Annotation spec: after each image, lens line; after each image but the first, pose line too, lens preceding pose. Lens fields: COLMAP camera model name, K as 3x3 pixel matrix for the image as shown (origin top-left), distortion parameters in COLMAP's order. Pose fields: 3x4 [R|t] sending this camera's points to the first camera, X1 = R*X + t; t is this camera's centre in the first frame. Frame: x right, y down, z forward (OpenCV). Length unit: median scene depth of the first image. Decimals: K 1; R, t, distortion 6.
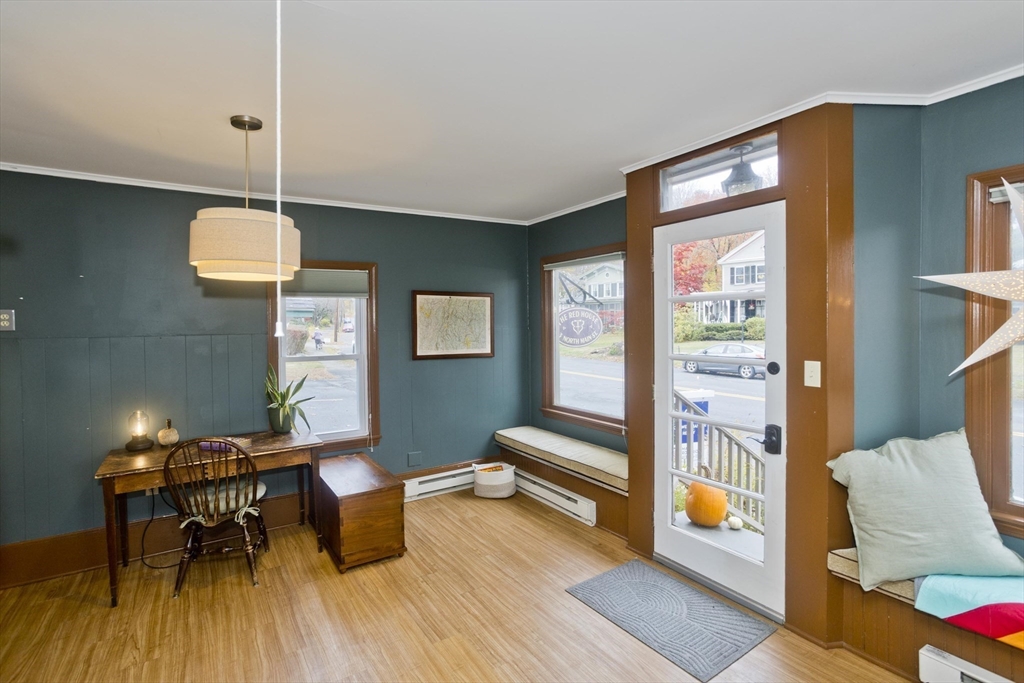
lens RADIAL K [[503.8, 0, 510.2], [0, 503.8, 329.5], [0, 0, 1]] dist [-0.064314, 0.035318]
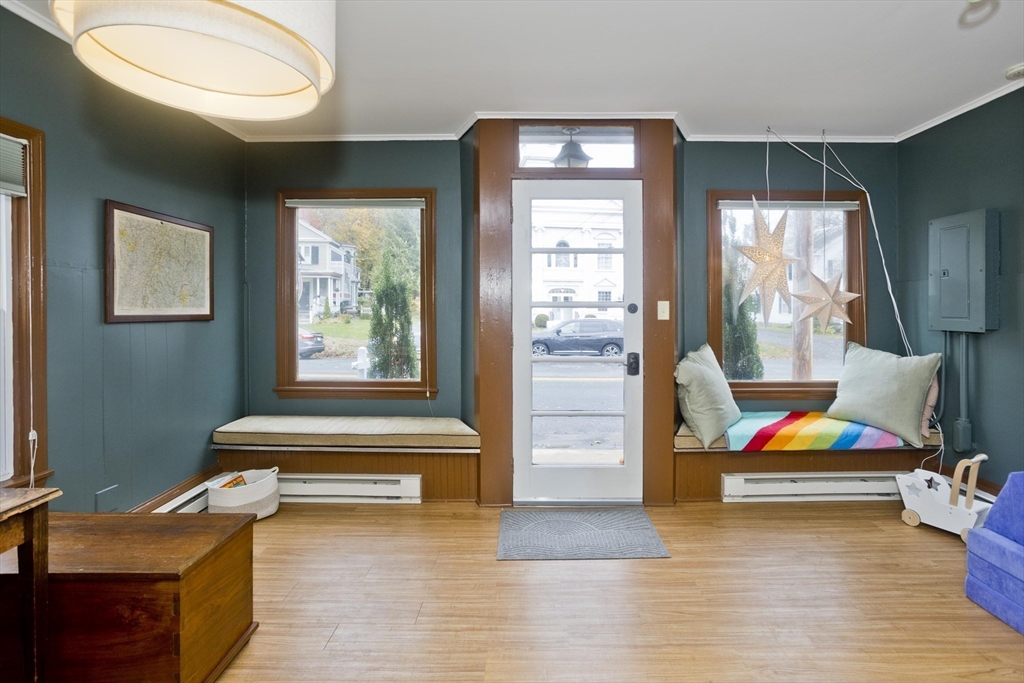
lens RADIAL K [[518.1, 0, 515.4], [0, 518.1, 311.6], [0, 0, 1]] dist [-0.027118, 0.000191]
pose [[0.527893, 0.007077, 0.849281, -0.627182], [0.005622, 0.999914, -0.011827, 0.081816], [-0.849292, 0.011018, 0.527808, 0.447735]]
